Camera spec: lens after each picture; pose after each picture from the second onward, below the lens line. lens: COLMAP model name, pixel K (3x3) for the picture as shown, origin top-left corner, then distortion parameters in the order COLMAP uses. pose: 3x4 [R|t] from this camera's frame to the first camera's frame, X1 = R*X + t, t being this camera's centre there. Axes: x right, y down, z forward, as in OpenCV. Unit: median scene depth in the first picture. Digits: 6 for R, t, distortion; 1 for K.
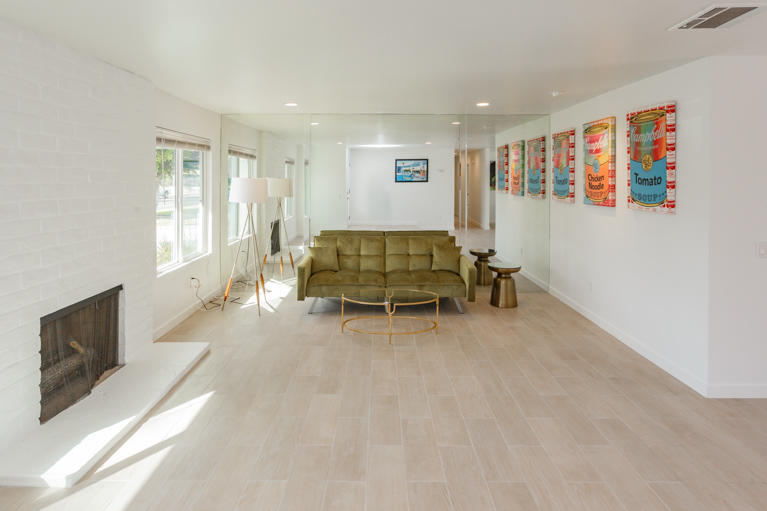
lens RADIAL K [[434.1, 0, 379.8], [0, 434.1, 182.5], [0, 0, 1]] dist [-0.018161, -0.001942]
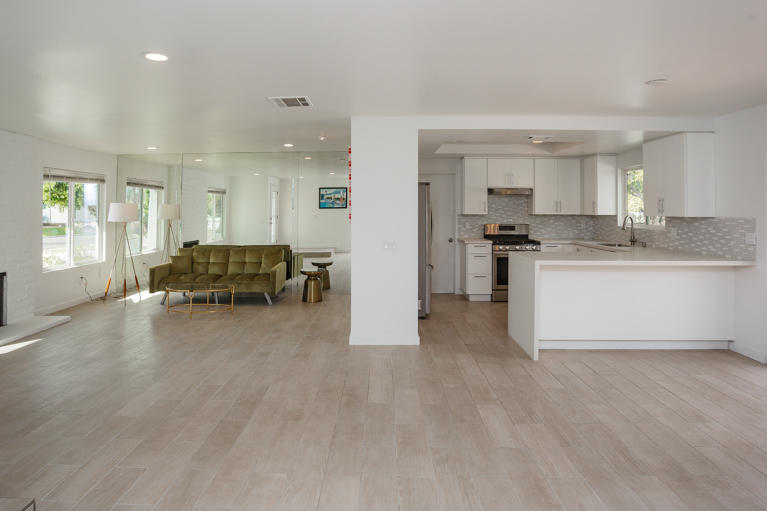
lens RADIAL K [[434.7, 0, 389.5], [0, 434.7, 196.5], [0, 0, 1]] dist [-0.071903, 0.004730]
pose [[0.999770, -0.002124, 0.021325, 0.514230], [0.002766, 0.999542, -0.030139, 0.008291], [-0.021251, 0.030191, 0.999318, -0.341363]]
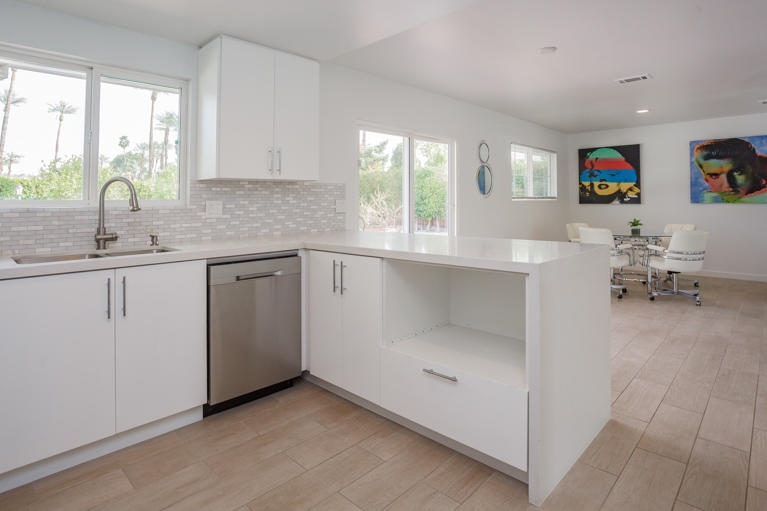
lens RADIAL K [[435.9, 0, 375.8], [0, 435.9, 192.6], [0, 0, 1]] dist [-0.039830, 0.014220]
pose [[-0.730368, 0.020757, 0.682739, 0.667068], [0.013646, 0.999782, -0.015798, 0.058438], [-0.682918, -0.002221, -0.730492, 0.995990]]
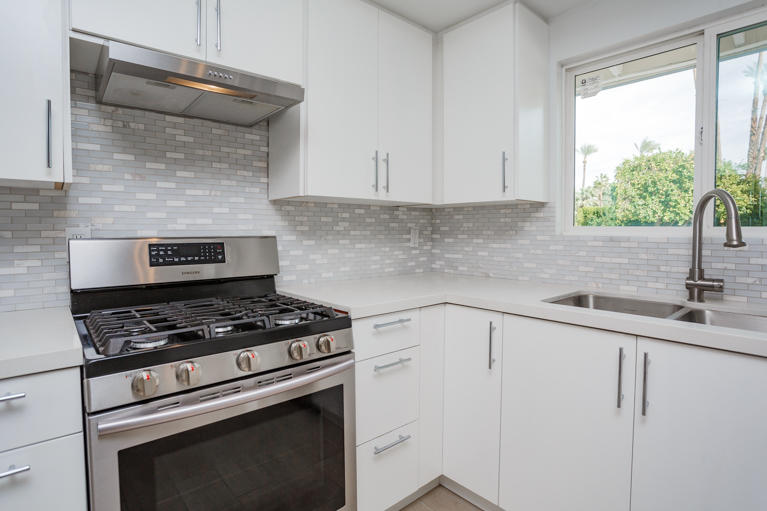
lens RADIAL K [[393.2, 0, 374.8], [0, 393.2, 245.2], [0, 0, 1]] dist [-0.040905, -0.000529]
pose [[0.747136, -0.031536, 0.663923, 0.852688], [0.009214, 0.999269, 0.037096, 0.055983], [-0.664607, -0.021598, 0.746881, 0.805286]]
